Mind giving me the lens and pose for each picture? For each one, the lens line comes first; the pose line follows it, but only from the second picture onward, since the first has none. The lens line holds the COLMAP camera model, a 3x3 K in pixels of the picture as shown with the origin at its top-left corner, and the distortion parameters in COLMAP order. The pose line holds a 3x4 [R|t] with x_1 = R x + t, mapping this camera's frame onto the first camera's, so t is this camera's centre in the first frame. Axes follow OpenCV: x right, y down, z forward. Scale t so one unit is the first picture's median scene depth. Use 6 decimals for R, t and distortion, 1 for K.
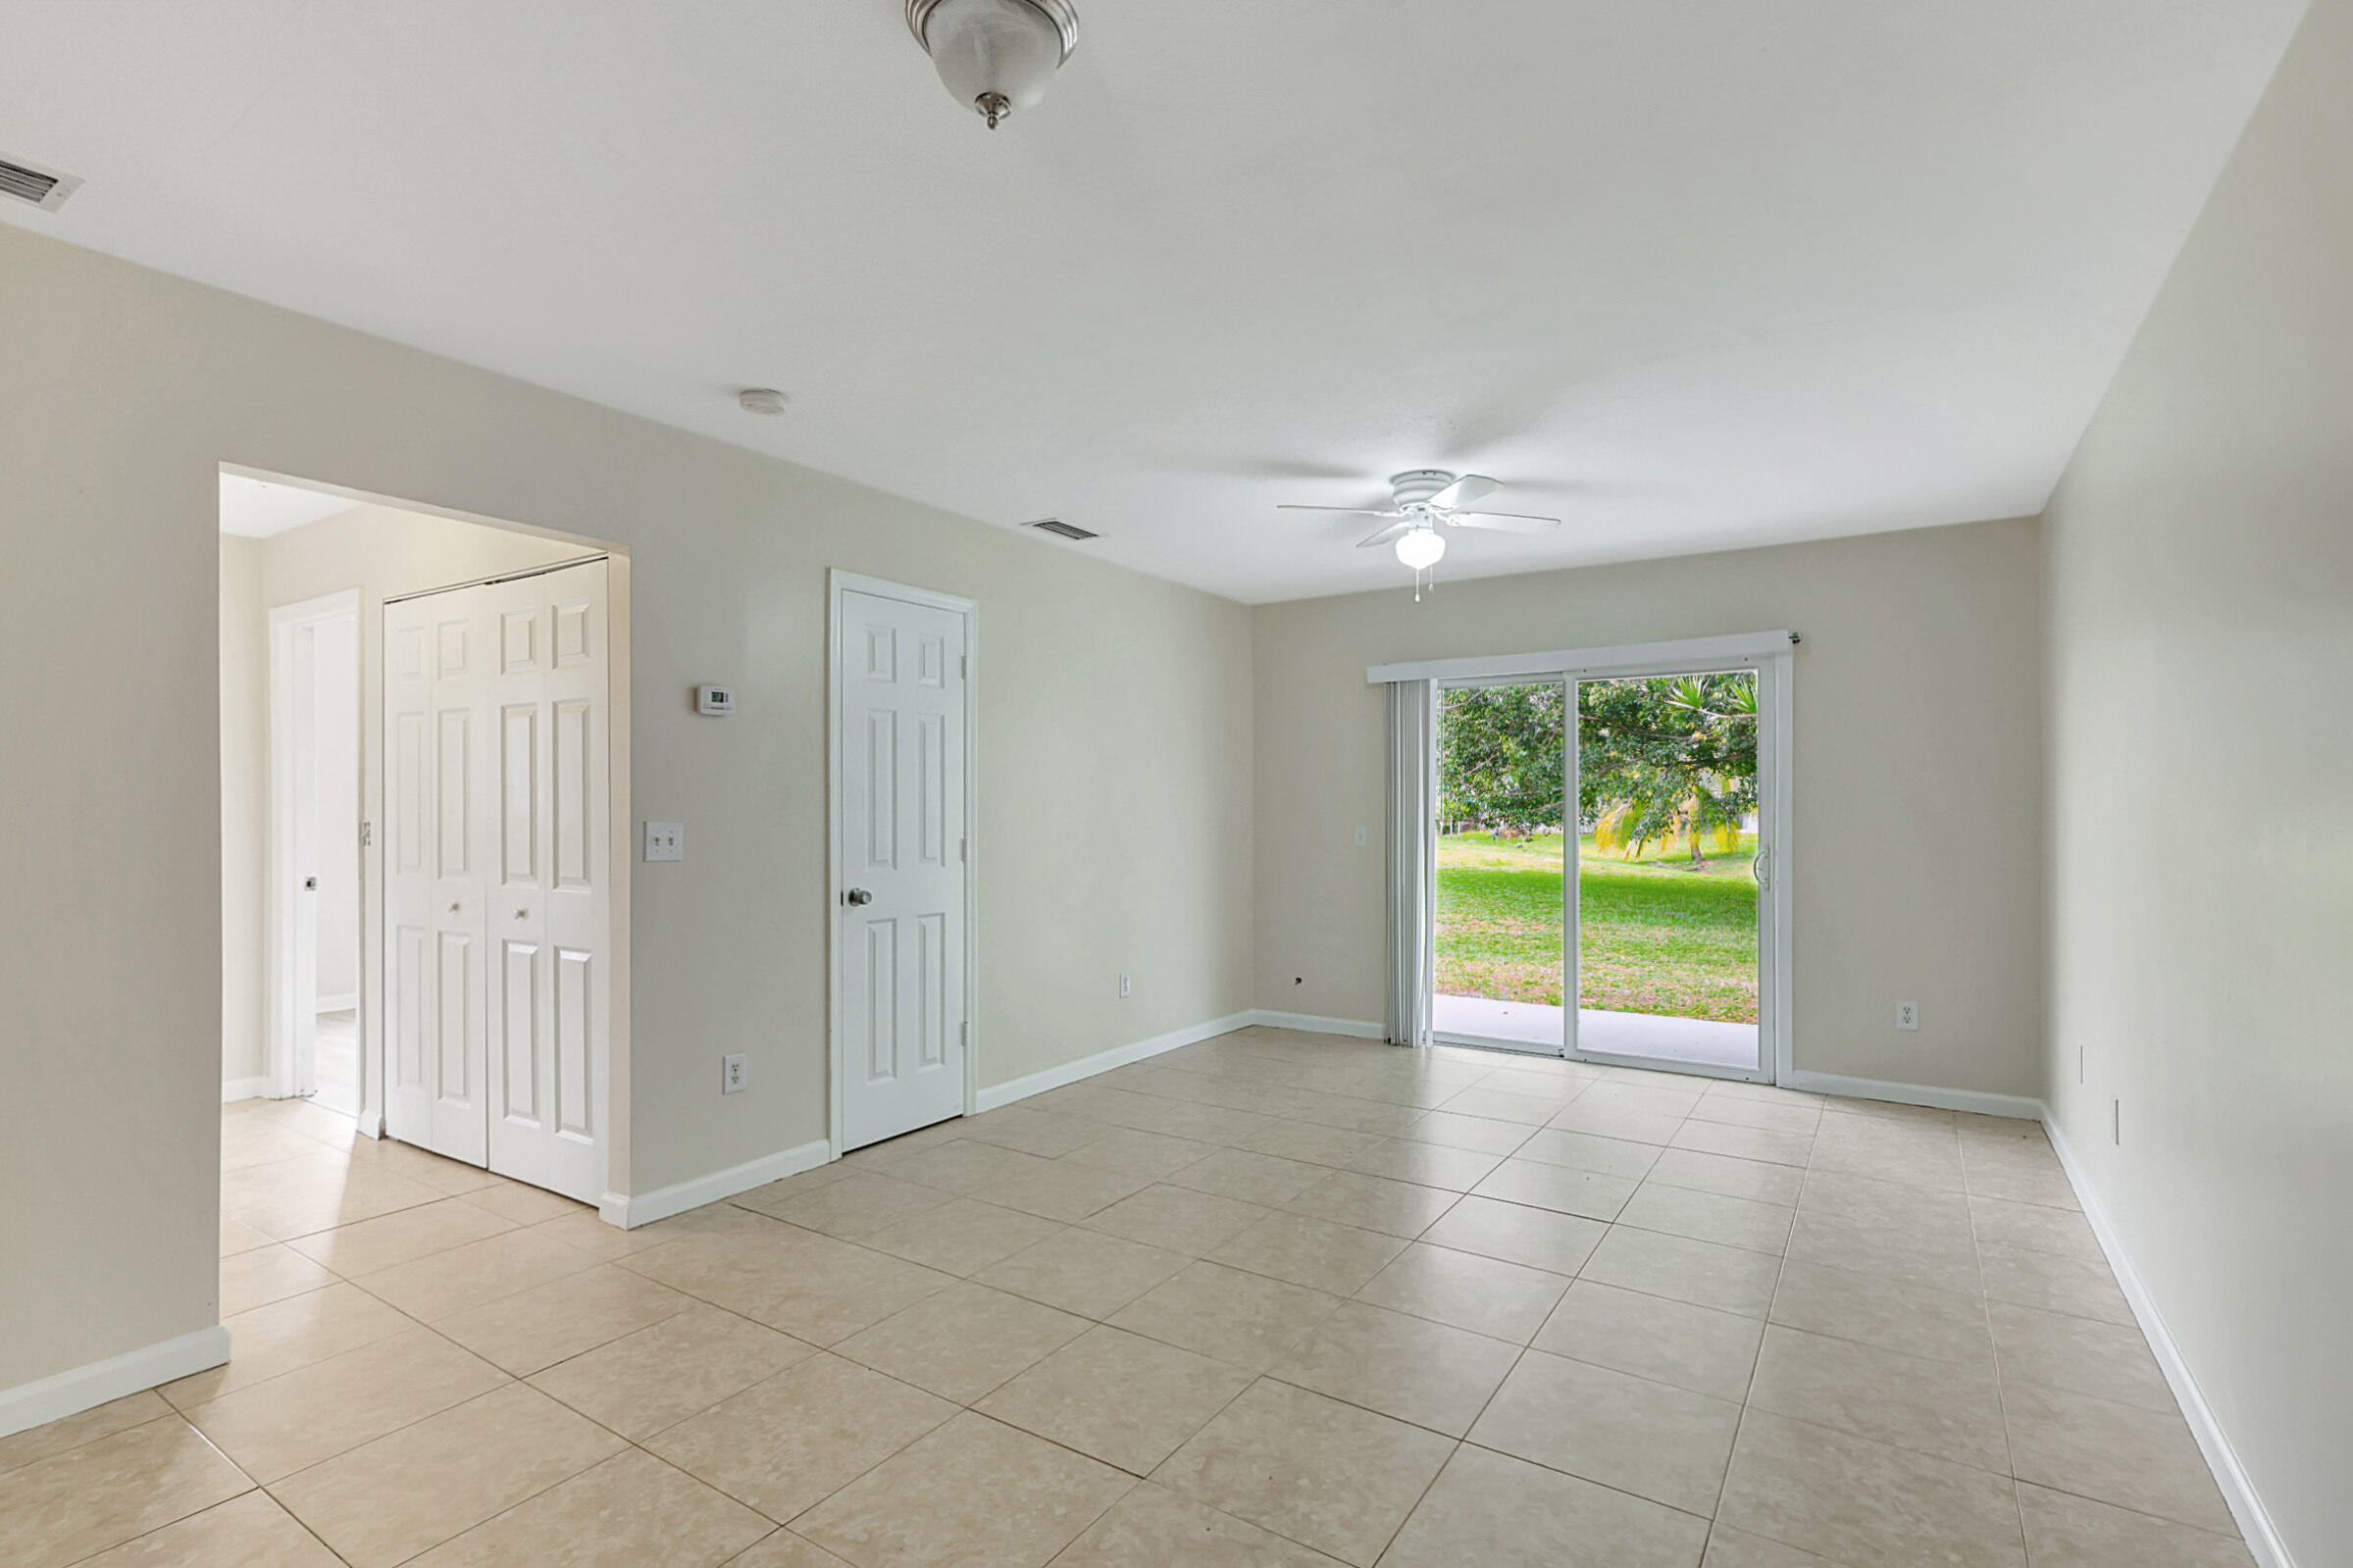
lens RADIAL K [[1093.2, 0, 1188.1], [0, 1093.2, 796.5], [0, 0, 1]] dist [-0.002109, 0.002847]
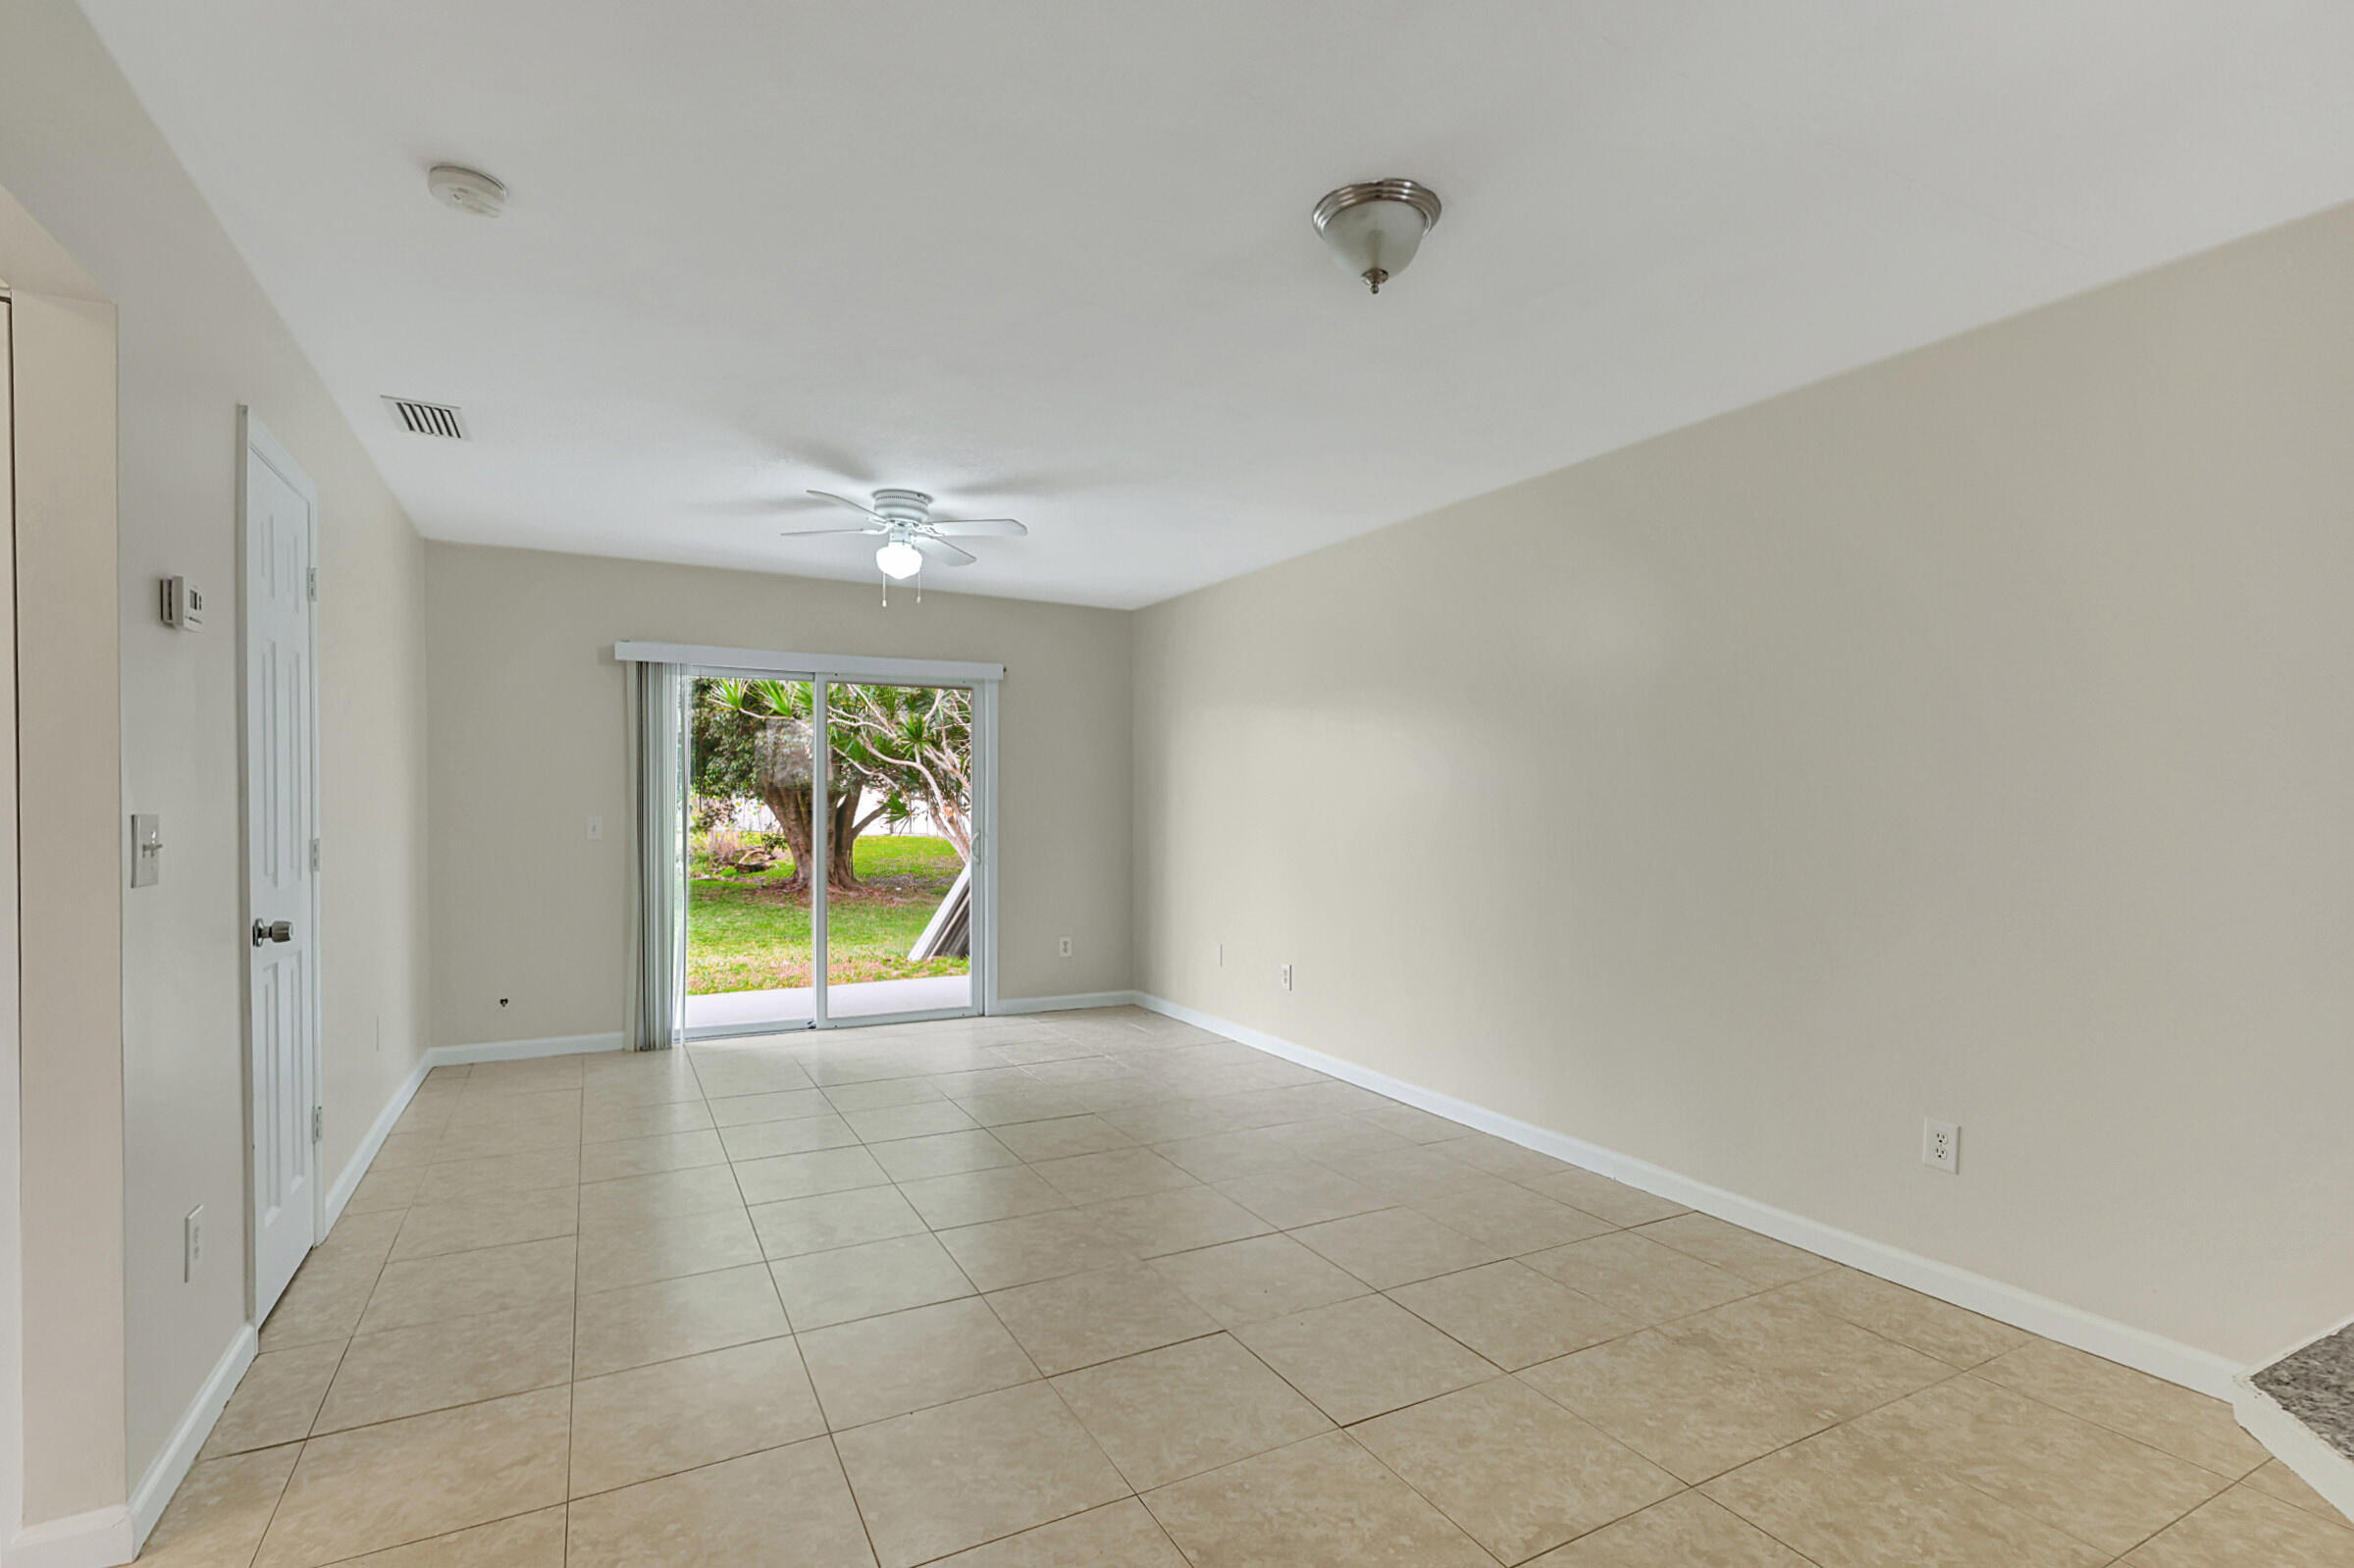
lens RADIAL K [[1093.8, 0, 1167.2], [0, 1093.8, 802.8], [0, 0, 1]] dist [-0.002109, 0.002847]
pose [[0.486260, 0.002864, 0.873809, -0.865343], [-0.016637, 0.999844, 0.005980, 0.004275], [-0.873656, -0.017445, 0.486232, 0.331682]]
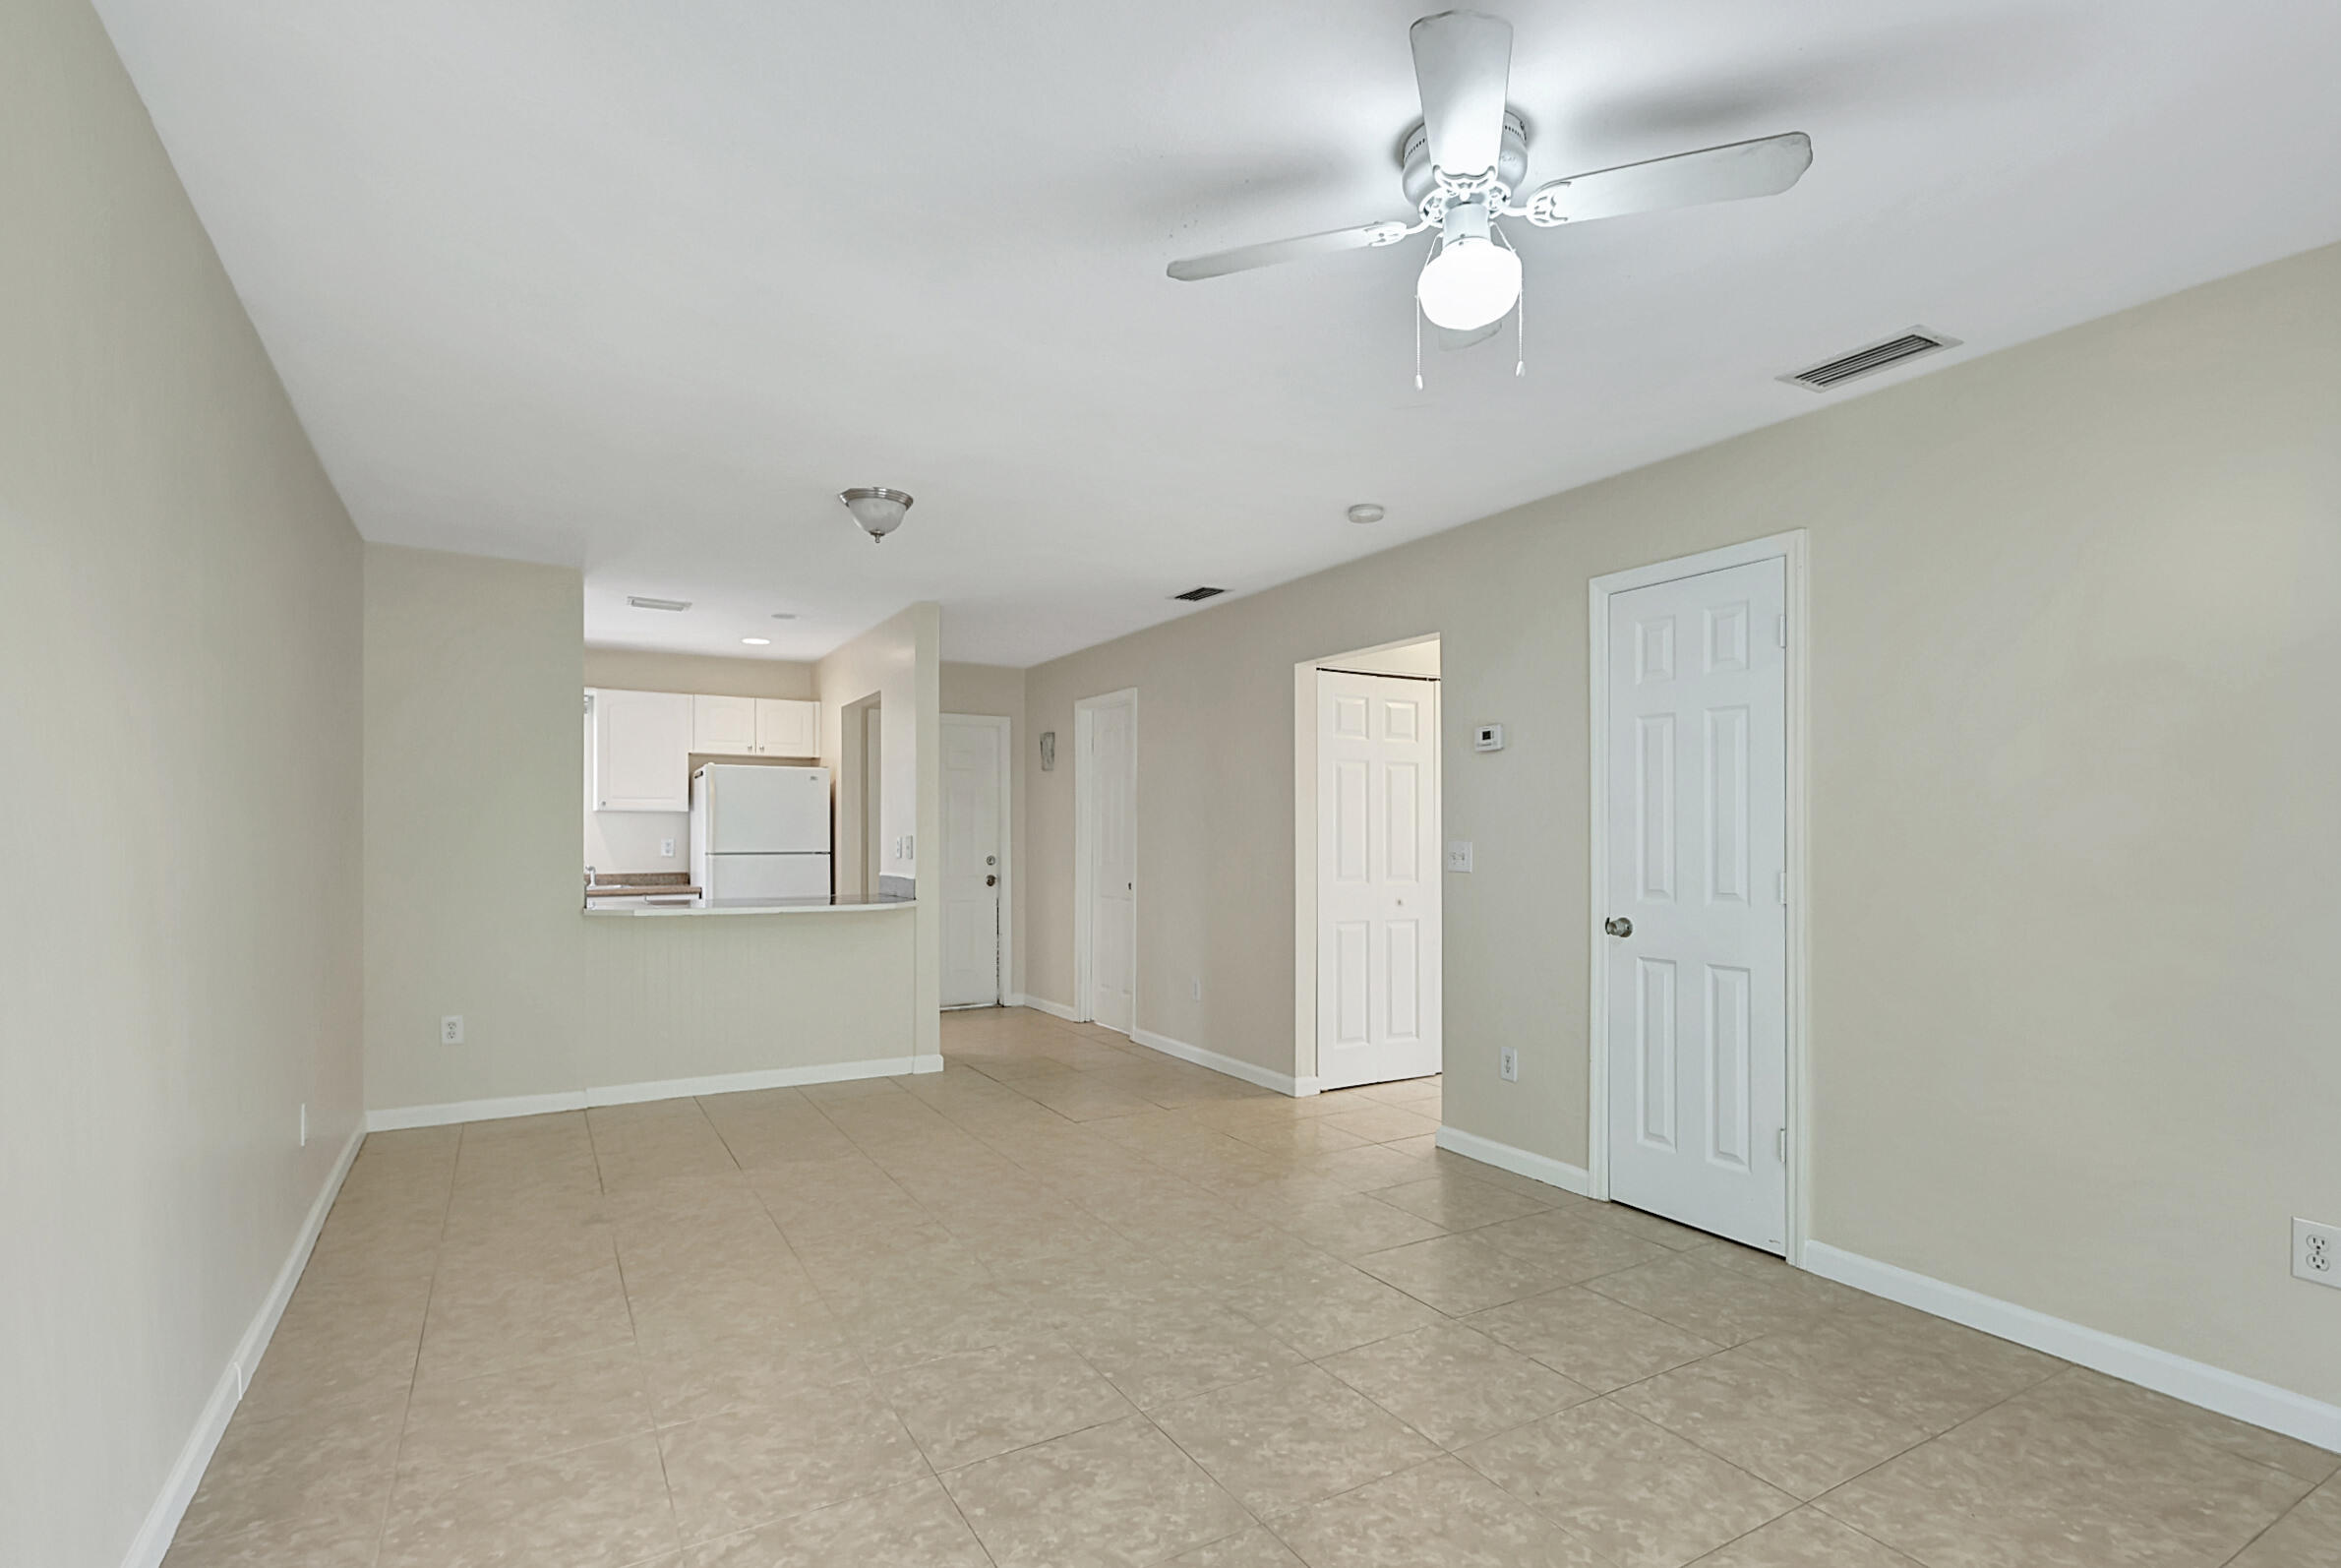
lens RADIAL K [[1087.8, 0, 1159.3], [0, 1087.8, 829.3], [0, 0, 1]] dist [-0.002109, 0.002847]
pose [[-0.442630, -0.002483, -0.896701, 0.973947], [0.010723, 0.999910, -0.008062, 0.019586], [0.896640, -0.013184, -0.442564, 1.513498]]
